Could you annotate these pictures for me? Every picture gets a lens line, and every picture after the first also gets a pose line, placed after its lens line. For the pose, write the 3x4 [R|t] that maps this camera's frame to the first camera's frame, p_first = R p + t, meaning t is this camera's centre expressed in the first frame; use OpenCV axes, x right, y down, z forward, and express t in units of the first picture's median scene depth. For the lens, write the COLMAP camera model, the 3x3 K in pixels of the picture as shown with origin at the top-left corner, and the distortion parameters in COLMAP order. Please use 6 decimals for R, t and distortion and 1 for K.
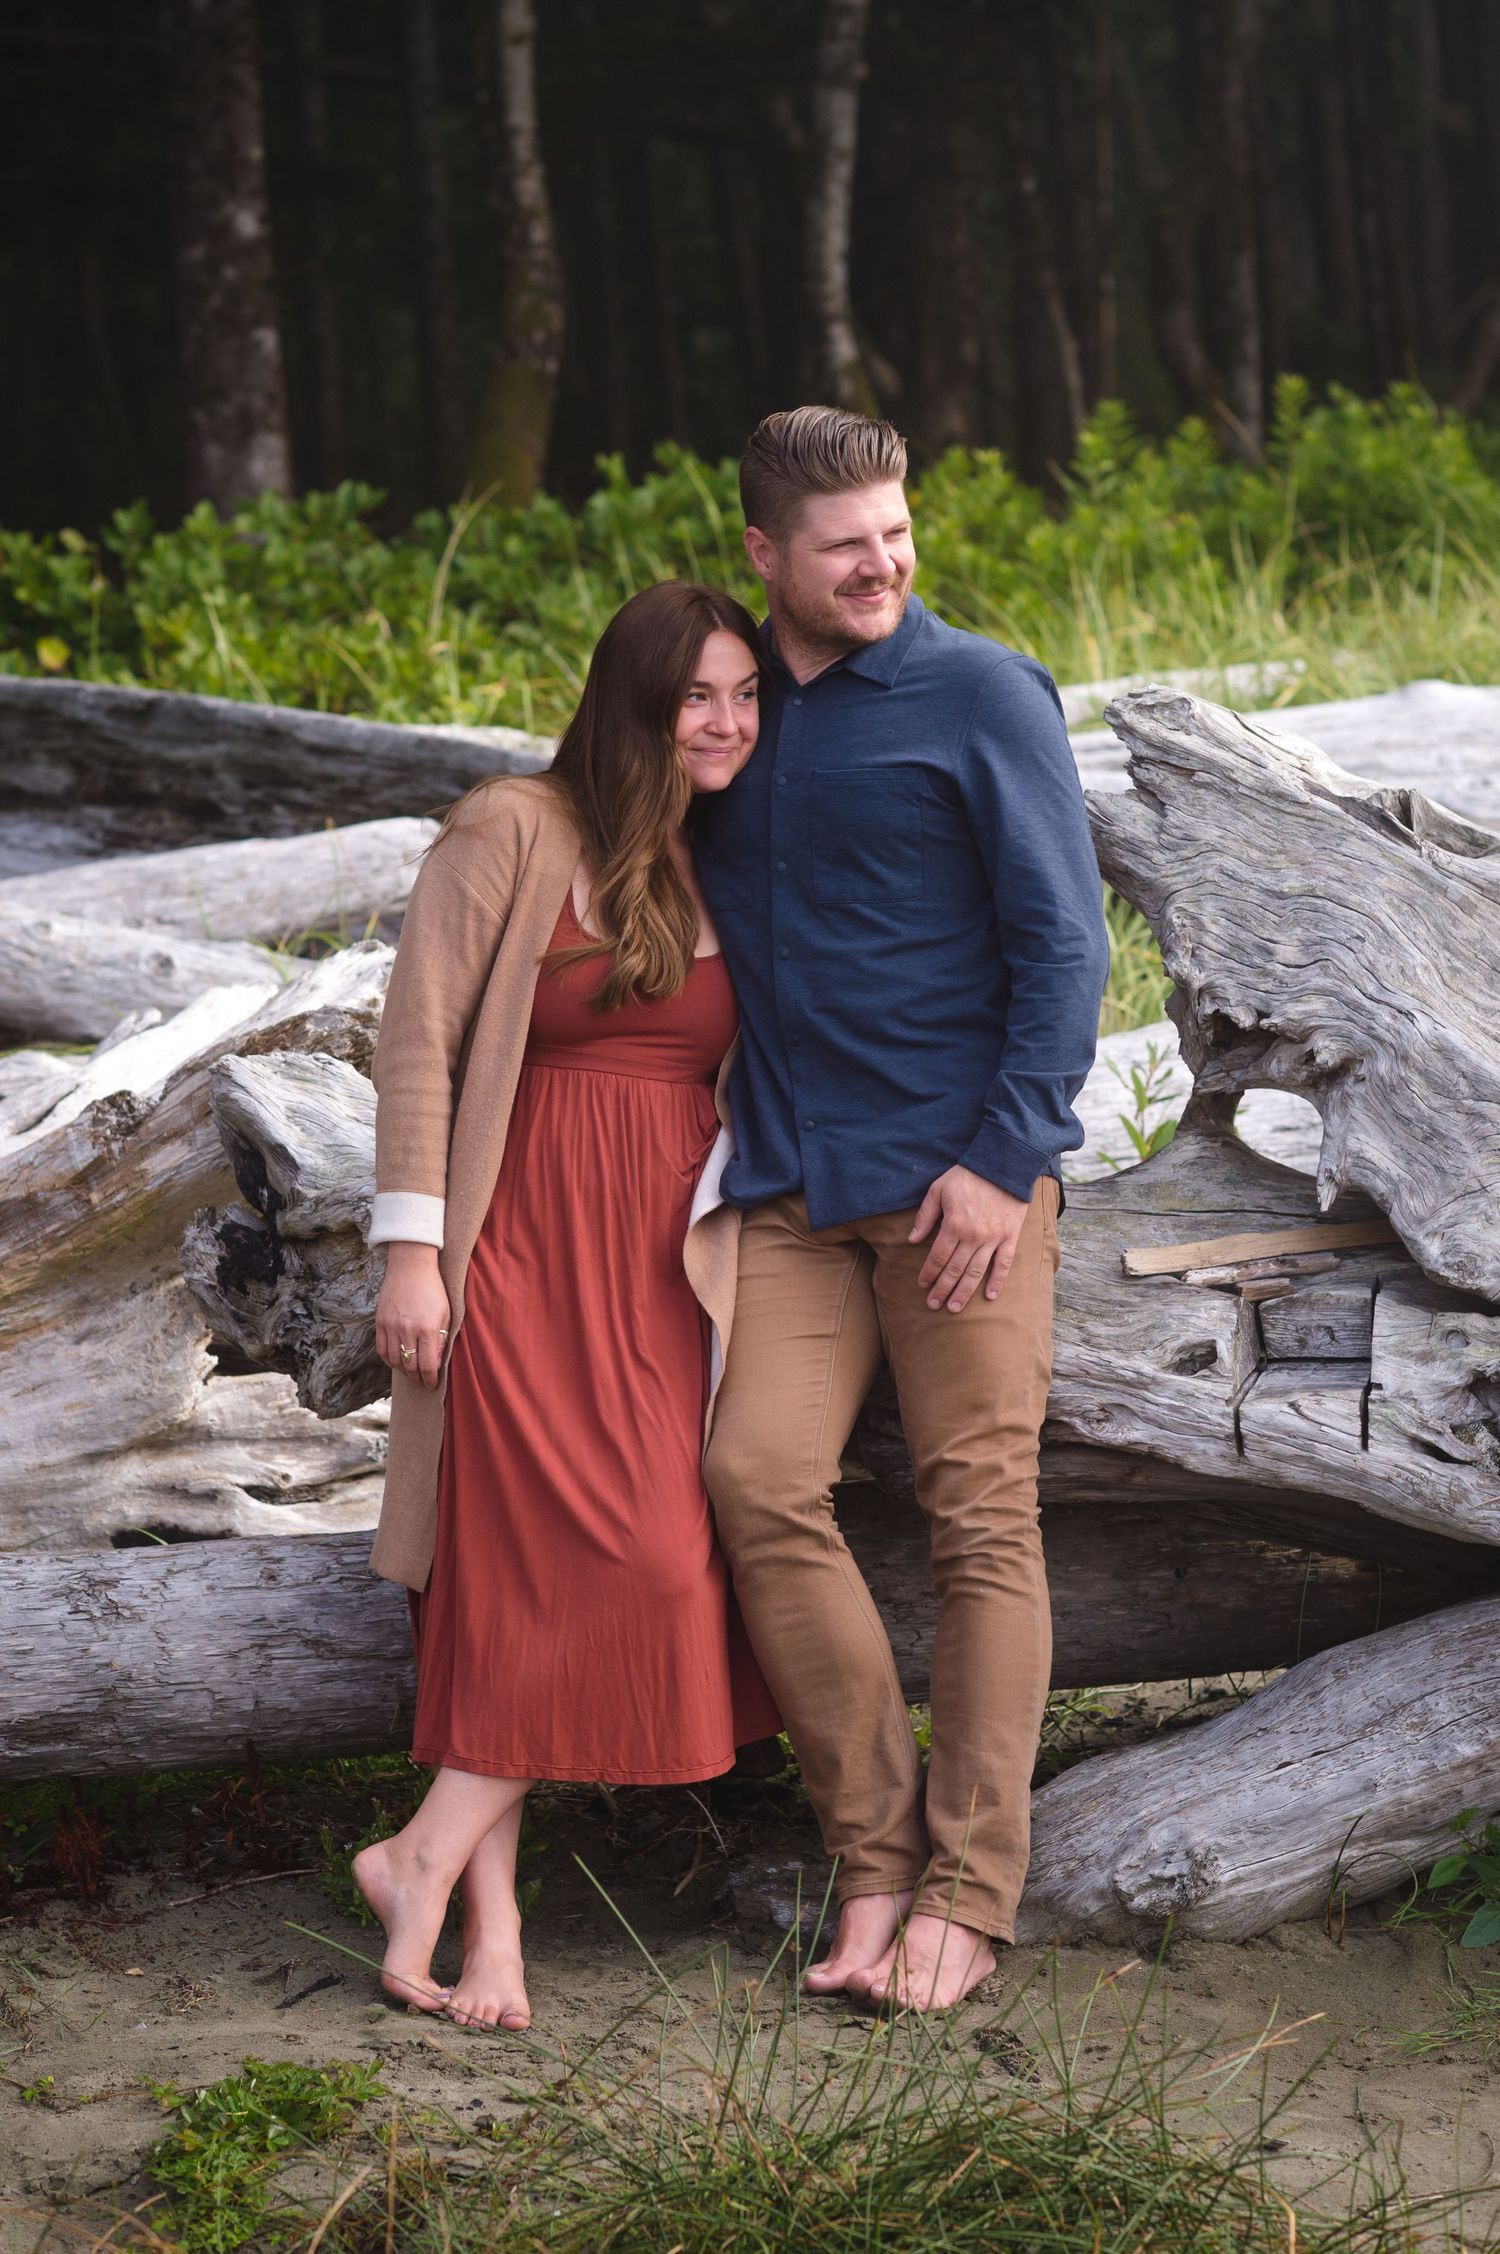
lens RADIAL K [[5741.7, 0, 667.4], [0, 5741.7, 1063.9], [0, 0, 1]] dist [-0.127339, 0.051868]
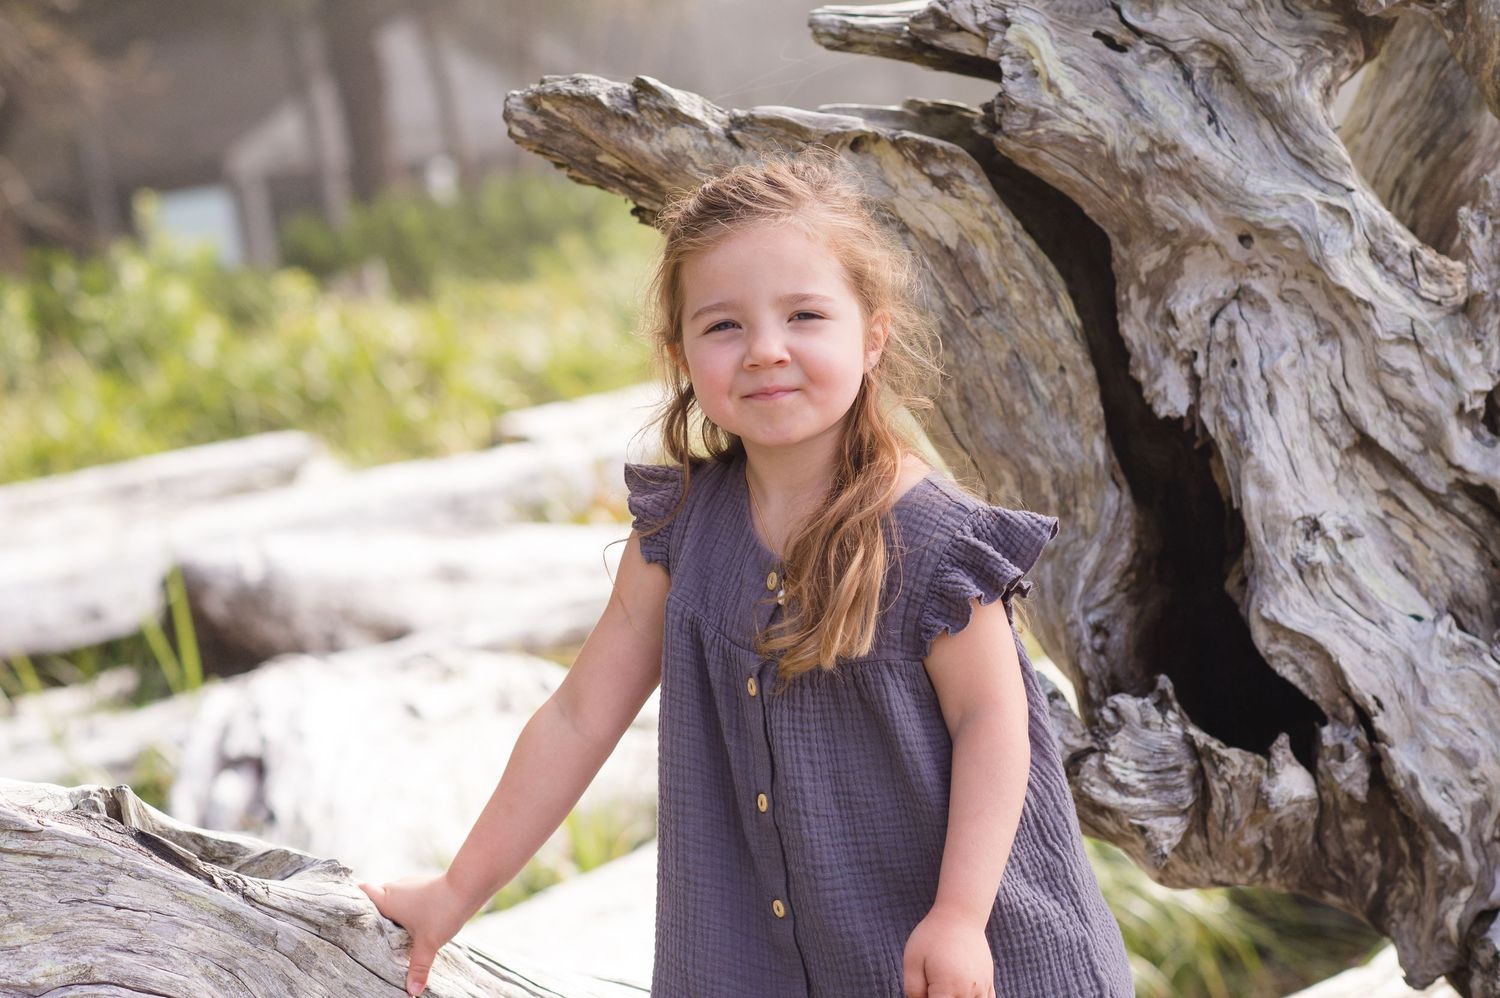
lens RADIAL K [[3821.0, 0, 714.4], [0, 3821.0, 494.7], [0, 0, 1]] dist [-0.127339, 0.051868]
pose [[0.742971, -0.083543, 0.664089, -0.096439], [0.155259, 0.986629, -0.049583, -0.048996], [-0.651067, 0.139945, 0.746008, 0.645012]]
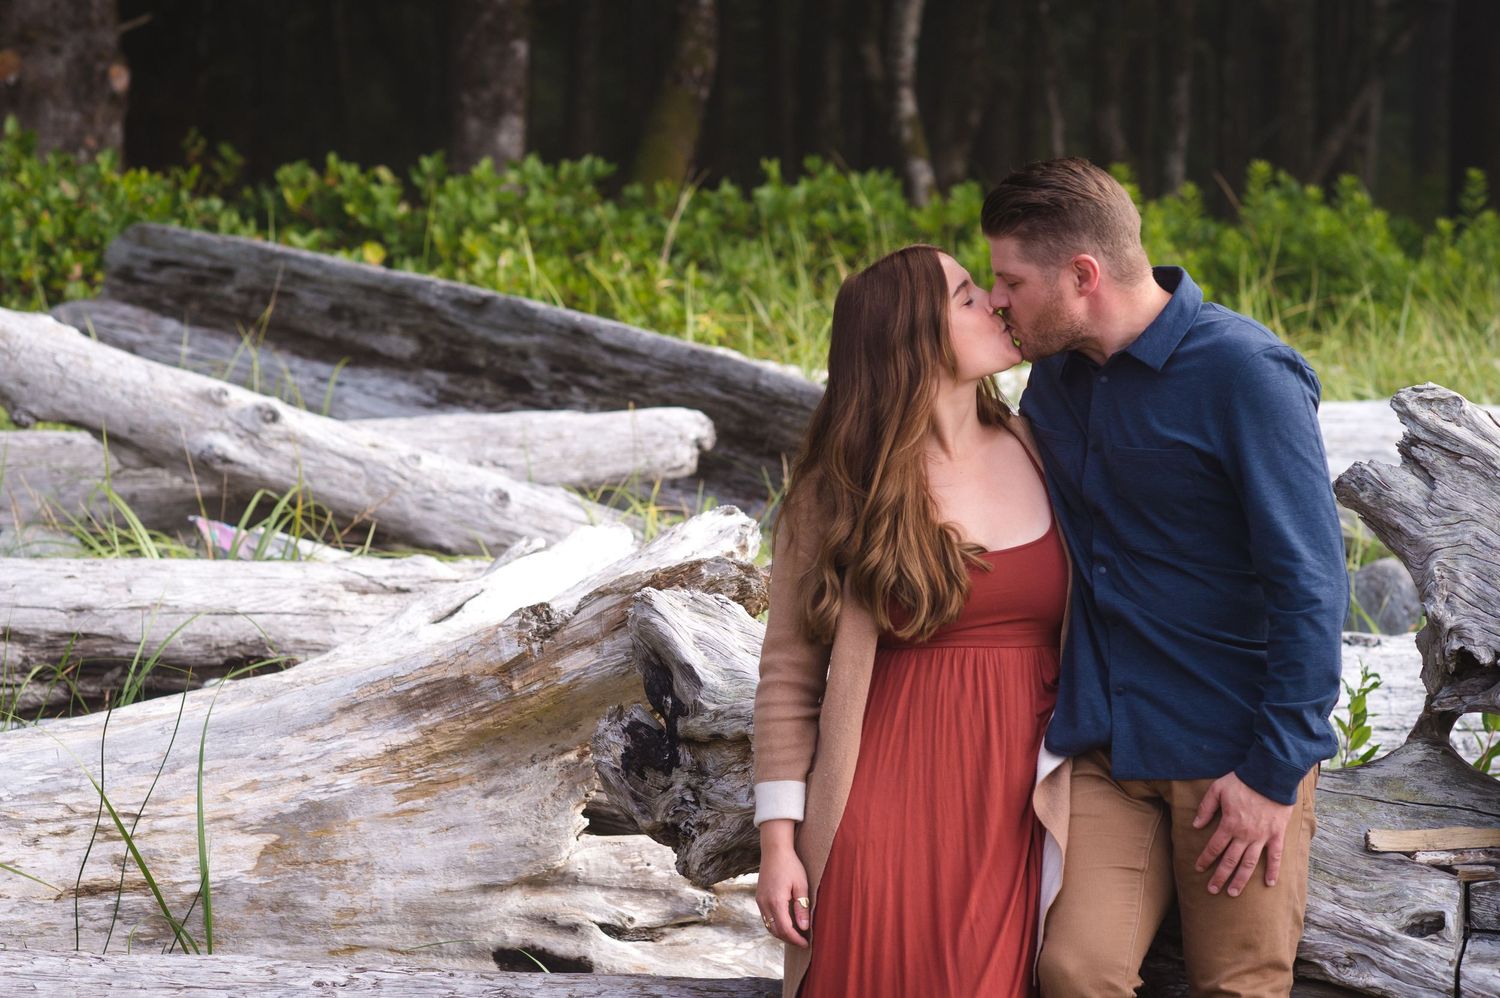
lens RADIAL K [[3949.8, 0, 748.8], [0, 3949.8, 498.0], [0, 0, 1]] dist [-0.077296, -0.338497]
pose [[0.992889, 0.117113, 0.021369, -0.080113], [-0.116586, 0.992879, -0.024461, -0.002519], [-0.024081, 0.021795, 0.999472, 0.141254]]
